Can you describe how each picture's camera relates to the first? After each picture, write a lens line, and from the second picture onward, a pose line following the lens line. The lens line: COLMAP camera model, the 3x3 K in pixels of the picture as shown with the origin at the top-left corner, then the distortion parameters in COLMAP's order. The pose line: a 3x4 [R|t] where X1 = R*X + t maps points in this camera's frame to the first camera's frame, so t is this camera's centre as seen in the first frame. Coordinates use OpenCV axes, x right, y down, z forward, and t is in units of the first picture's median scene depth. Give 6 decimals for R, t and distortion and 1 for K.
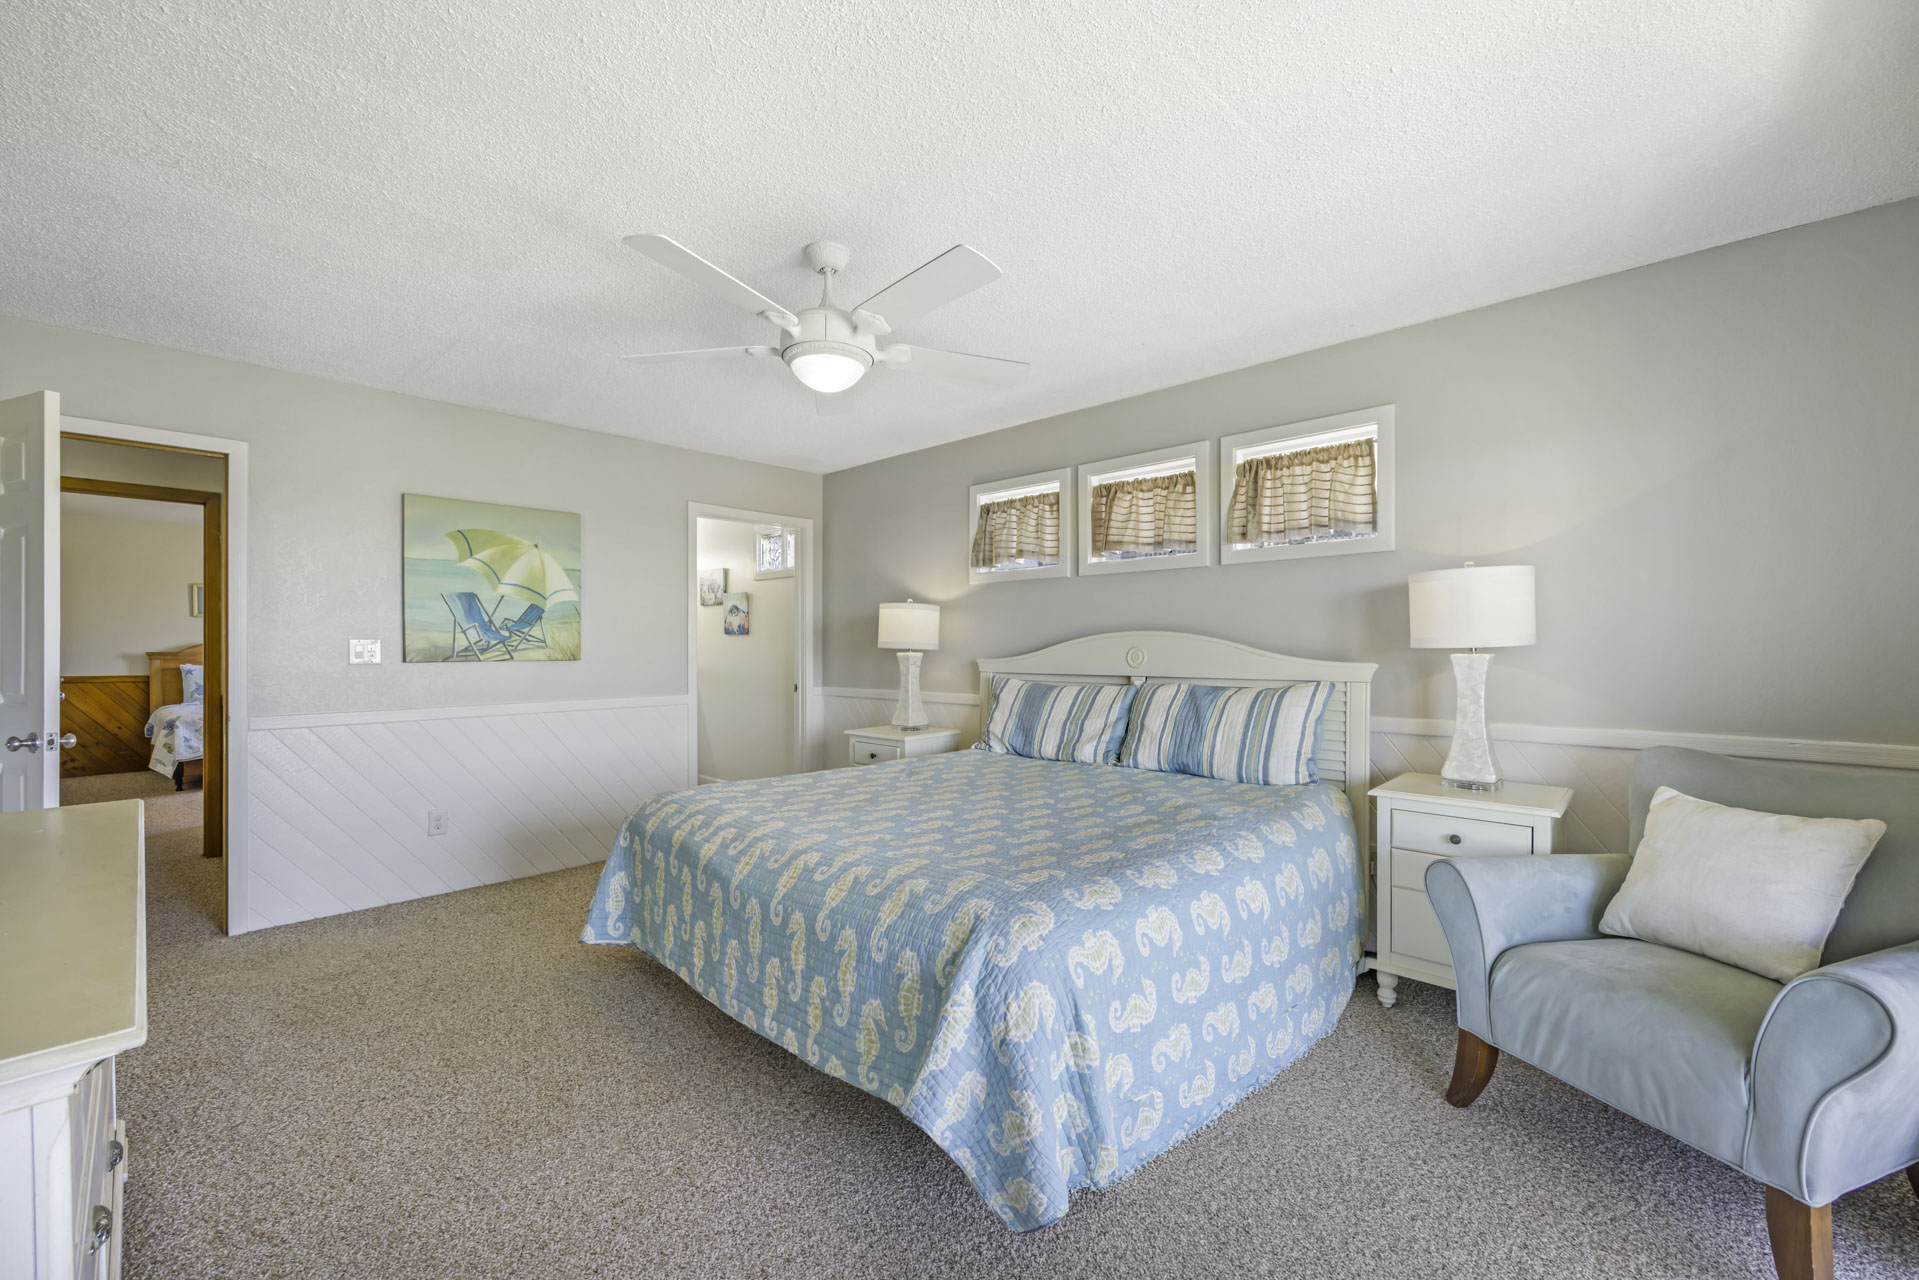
lens RADIAL K [[769.6, 0, 960.9], [0, 769.6, 647.9], [0, 0, 1]] dist [-0.003714, 0.001000]
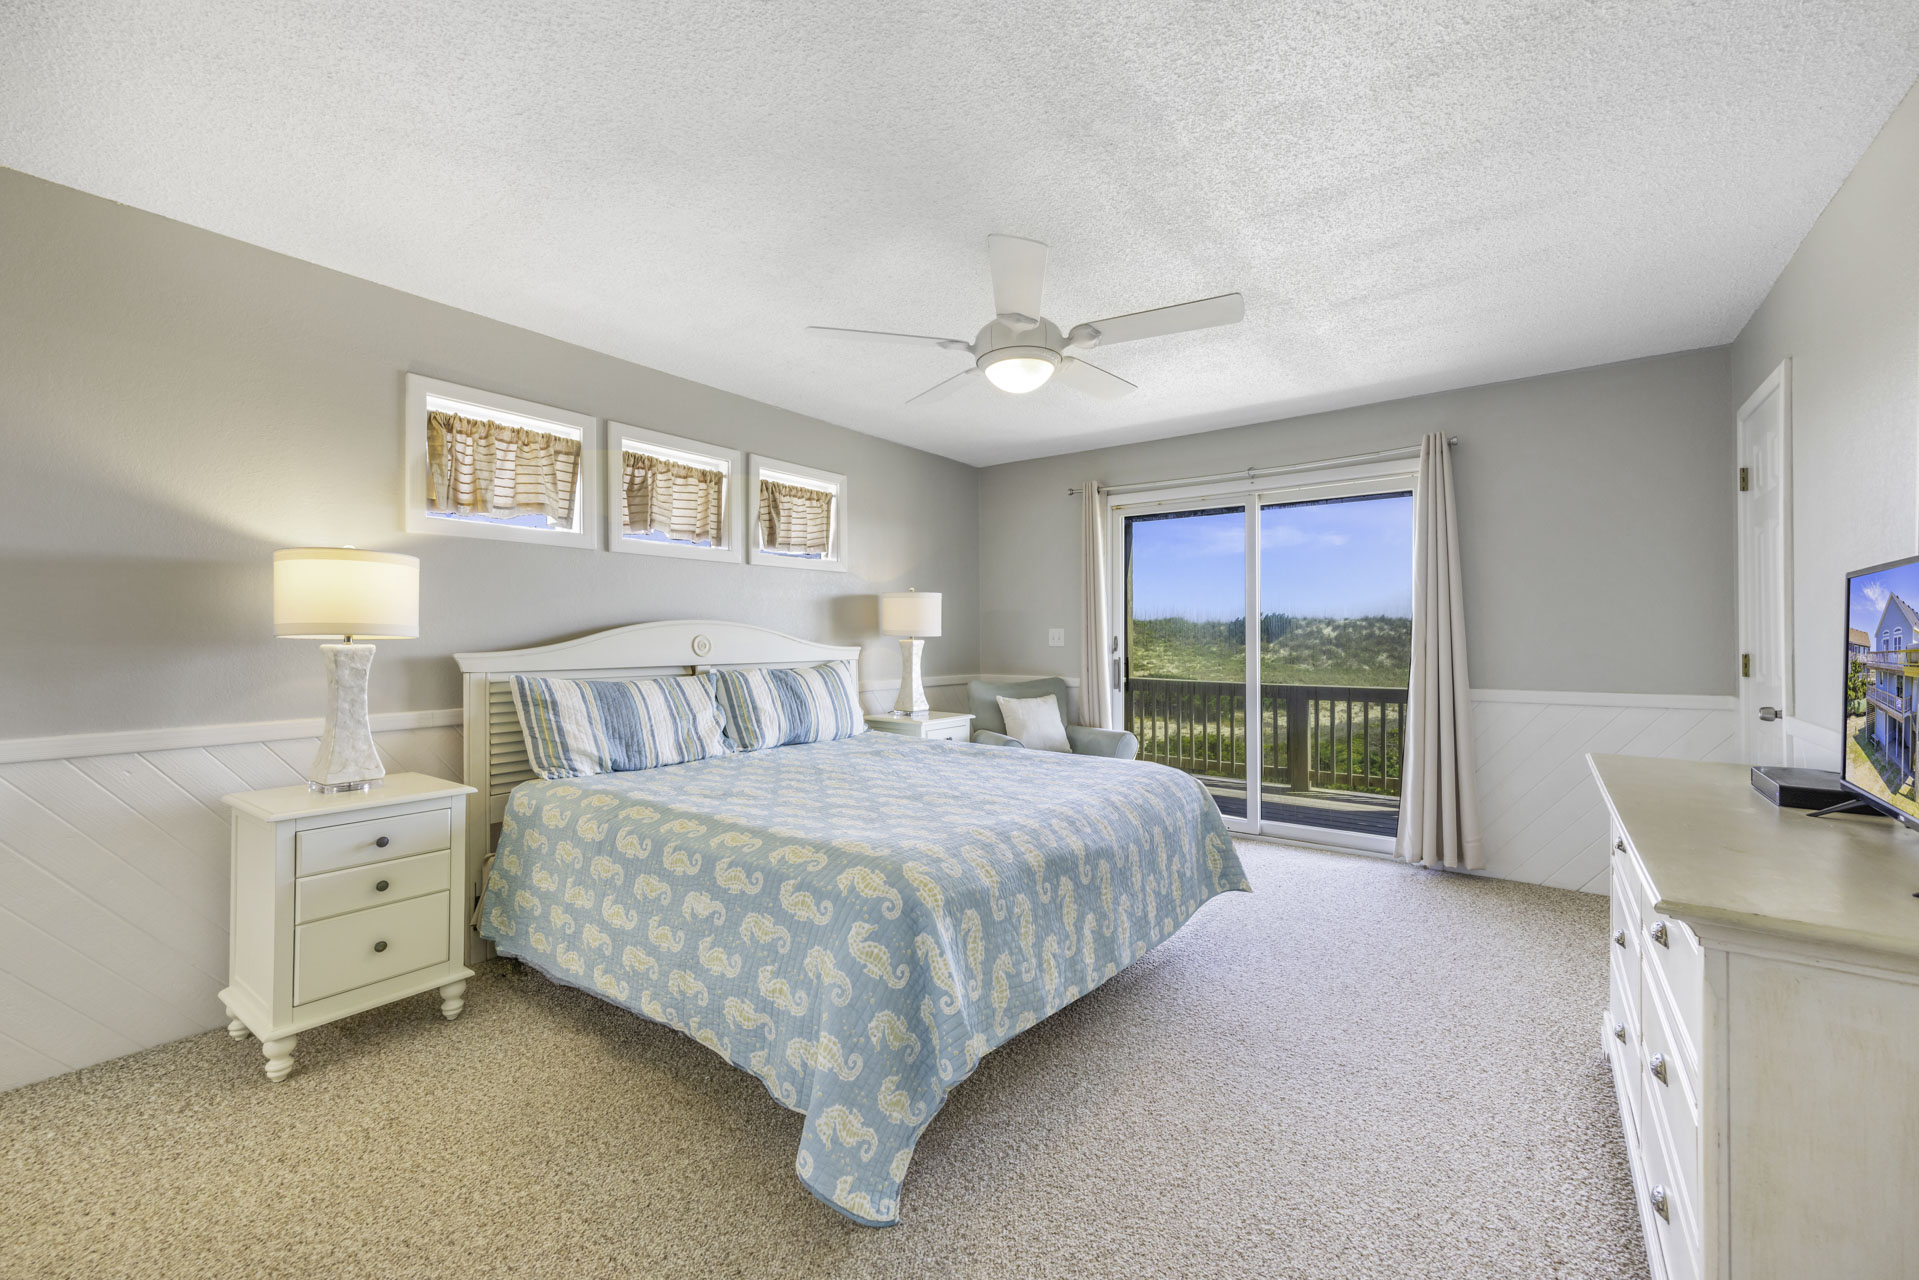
lens RADIAL K [[769.6, 0, 965.1], [0, 769.6, 638.3], [0, 0, 1]] dist [-0.003714, 0.001000]
pose [[-0.115280, -0.004566, 0.993322, -0.742567], [-0.004892, 0.999980, 0.004029, -0.002970], [-0.993321, -0.004395, -0.115301, 0.718649]]
